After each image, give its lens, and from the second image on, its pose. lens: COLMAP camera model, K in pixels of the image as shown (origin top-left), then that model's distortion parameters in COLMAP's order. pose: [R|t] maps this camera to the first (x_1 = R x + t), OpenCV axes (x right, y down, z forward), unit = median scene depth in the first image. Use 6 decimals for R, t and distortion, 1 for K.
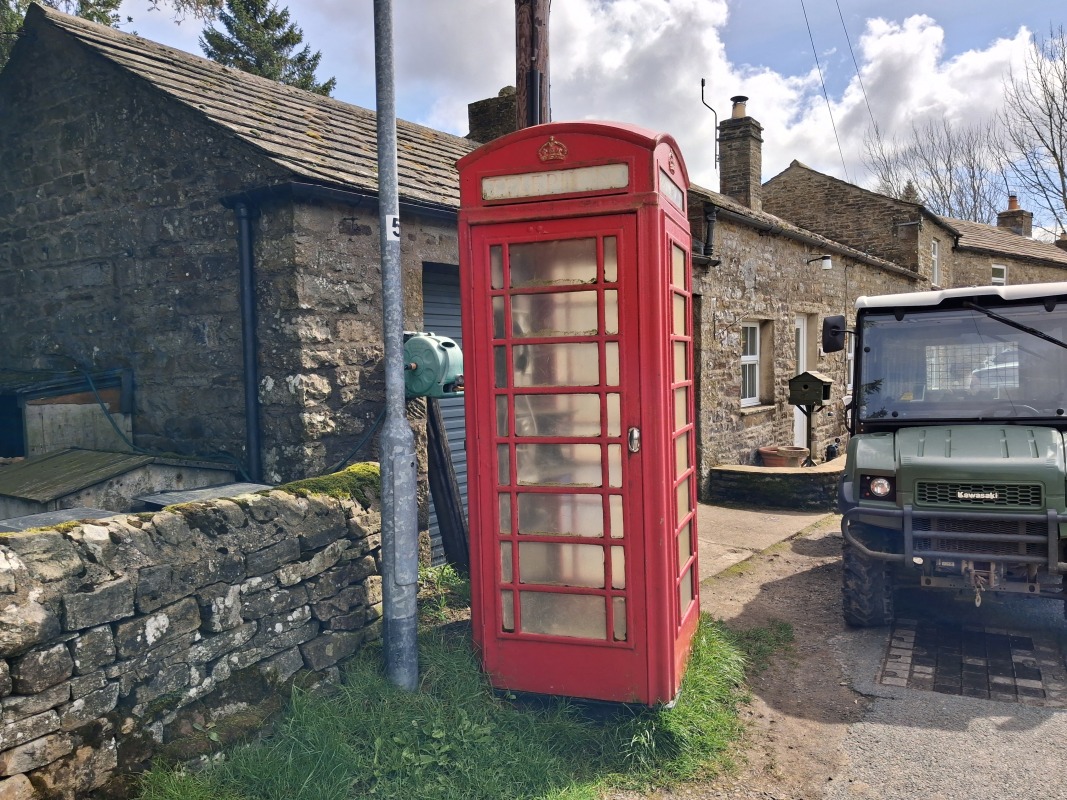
lens RADIAL K [[846.4, 0, 533.5], [0, 846.4, 400.0], [0, 0, 1]] dist [-0.057431, 0.004126]
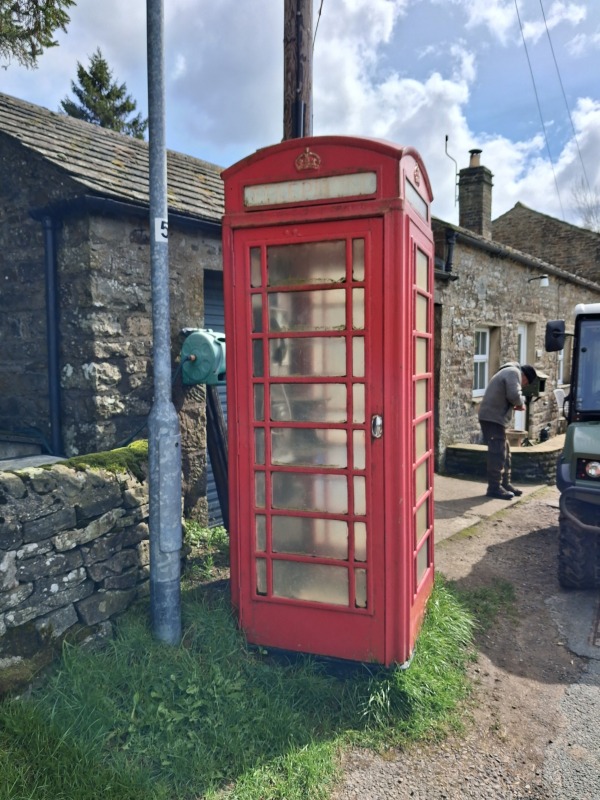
lens RADIAL K [[634.6, 0, 288.6], [0, 634.6, 402.4], [0, 0, 1]] dist [-0.057431, 0.004126]
pose [[0.999102, 0.018012, -0.038345, 0.031754], [-0.017129, 0.999583, 0.023238, -0.000864], [0.038747, -0.022560, 0.998994, 0.159836]]
